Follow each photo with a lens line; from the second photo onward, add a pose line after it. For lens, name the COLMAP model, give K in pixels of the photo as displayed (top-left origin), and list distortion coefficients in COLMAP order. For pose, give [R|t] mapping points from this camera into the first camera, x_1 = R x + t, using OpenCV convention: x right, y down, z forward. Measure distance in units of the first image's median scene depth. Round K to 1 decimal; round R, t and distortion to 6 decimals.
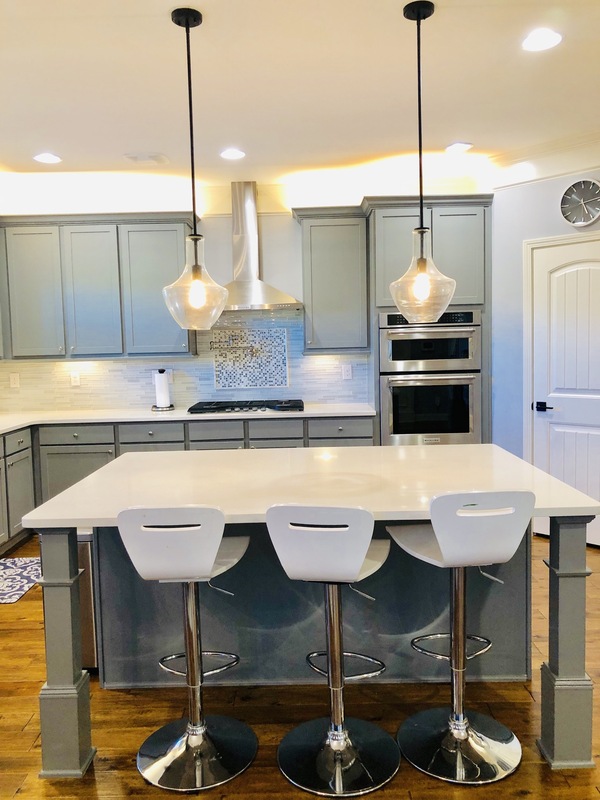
lens RADIAL K [[654.5, 0, 296.6], [0, 654.5, 376.1], [0, 0, 1]] dist [0.069971, -0.070176]
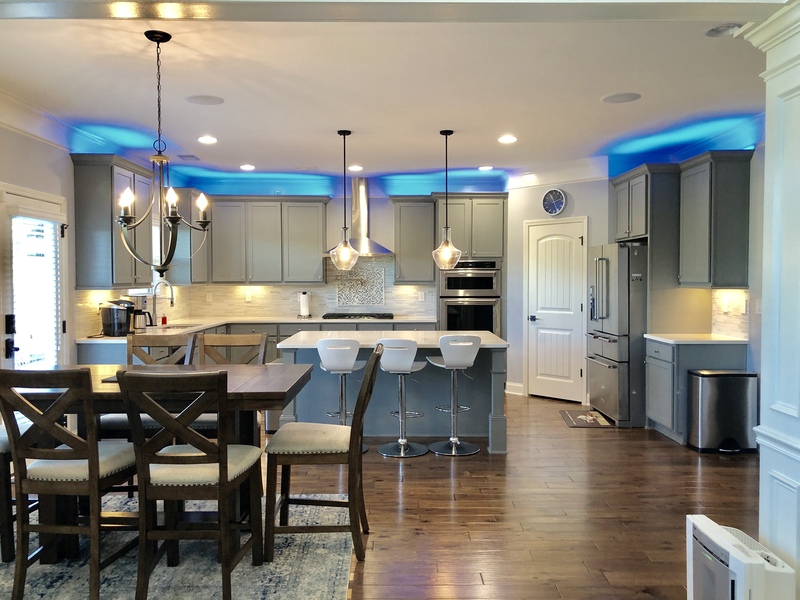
lens RADIAL K [[654.5, 0, 404.3], [0, 654.5, 296.3], [0, 0, 1]] dist [0.069971, -0.070176]
pose [[0.999488, 0.023625, 0.021557, 0.001855], [-0.023147, 0.999487, -0.022136, 0.031514], [-0.022069, 0.021626, 0.999523, -0.626598]]
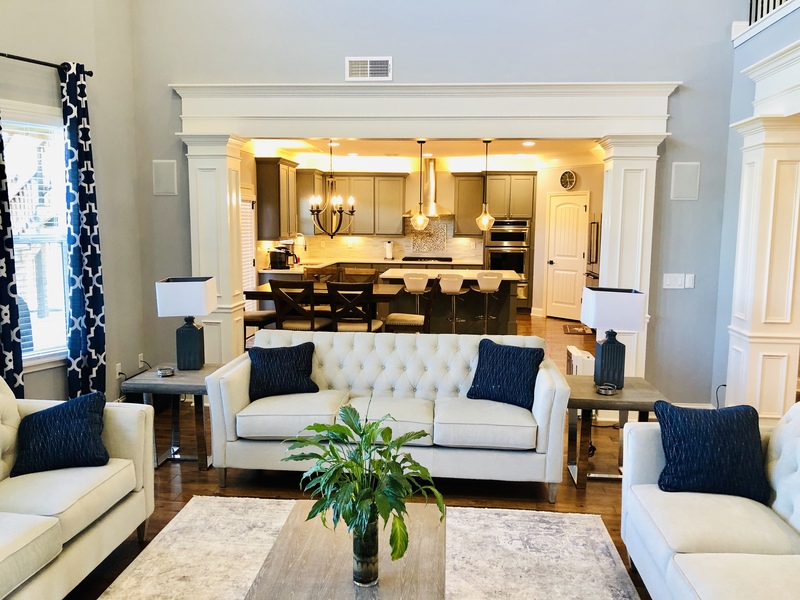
lens RADIAL K [[654.5, 0, 399.0], [0, 654.5, 288.4], [0, 0, 1]] dist [0.069971, -0.070176]
pose [[0.995466, 0.042560, -0.085070, 0.025262], [-0.037837, 0.997692, 0.056378, 0.023840], [0.087273, -0.052903, 0.994779, -1.297555]]
